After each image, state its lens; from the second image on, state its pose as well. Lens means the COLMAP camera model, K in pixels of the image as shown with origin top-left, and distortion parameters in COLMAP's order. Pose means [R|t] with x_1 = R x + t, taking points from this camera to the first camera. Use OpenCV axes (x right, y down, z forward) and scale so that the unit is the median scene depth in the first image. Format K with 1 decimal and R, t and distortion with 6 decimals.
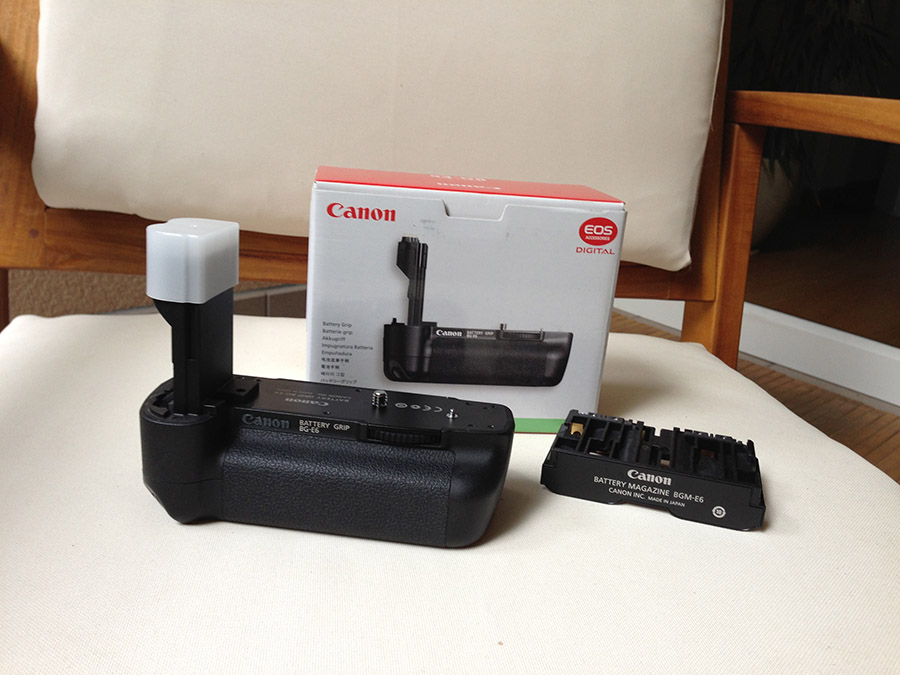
lens RADIAL K [[871.2, 0, 450.0], [0, 871.2, 337.5], [0, 0, 1]] dist [0.093857, -0.285612]
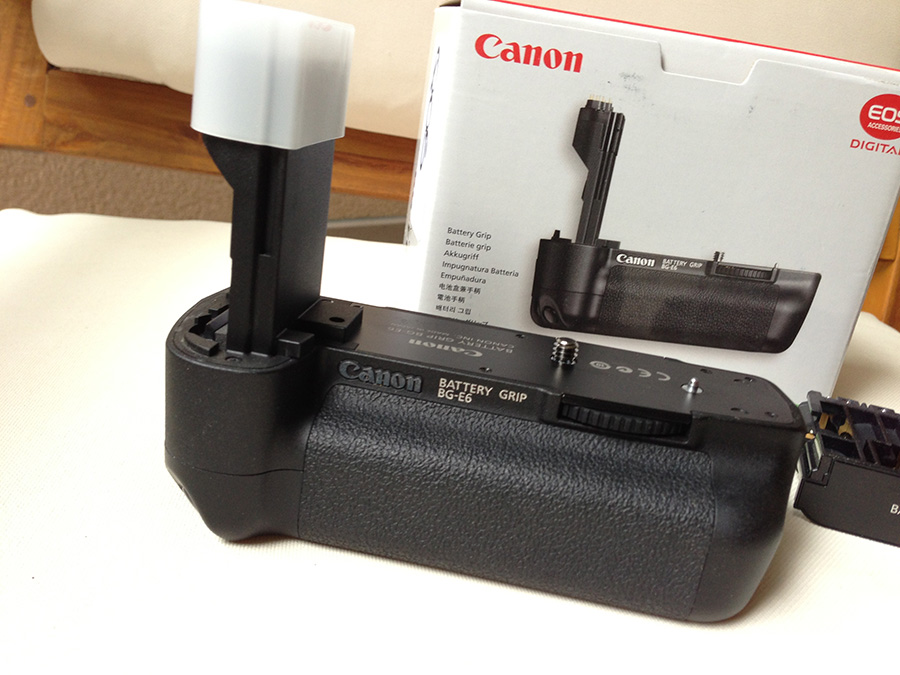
lens RADIAL K [[871.2, 0, 450.0], [0, 871.2, 337.5], [0, 0, 1]] dist [0.093857, -0.285612]
pose [[0.997258, 0.073535, -0.008319, -0.137464], [-0.073085, 0.996292, 0.045389, 0.035033], [0.011626, -0.044657, 0.998935, 0.362047]]
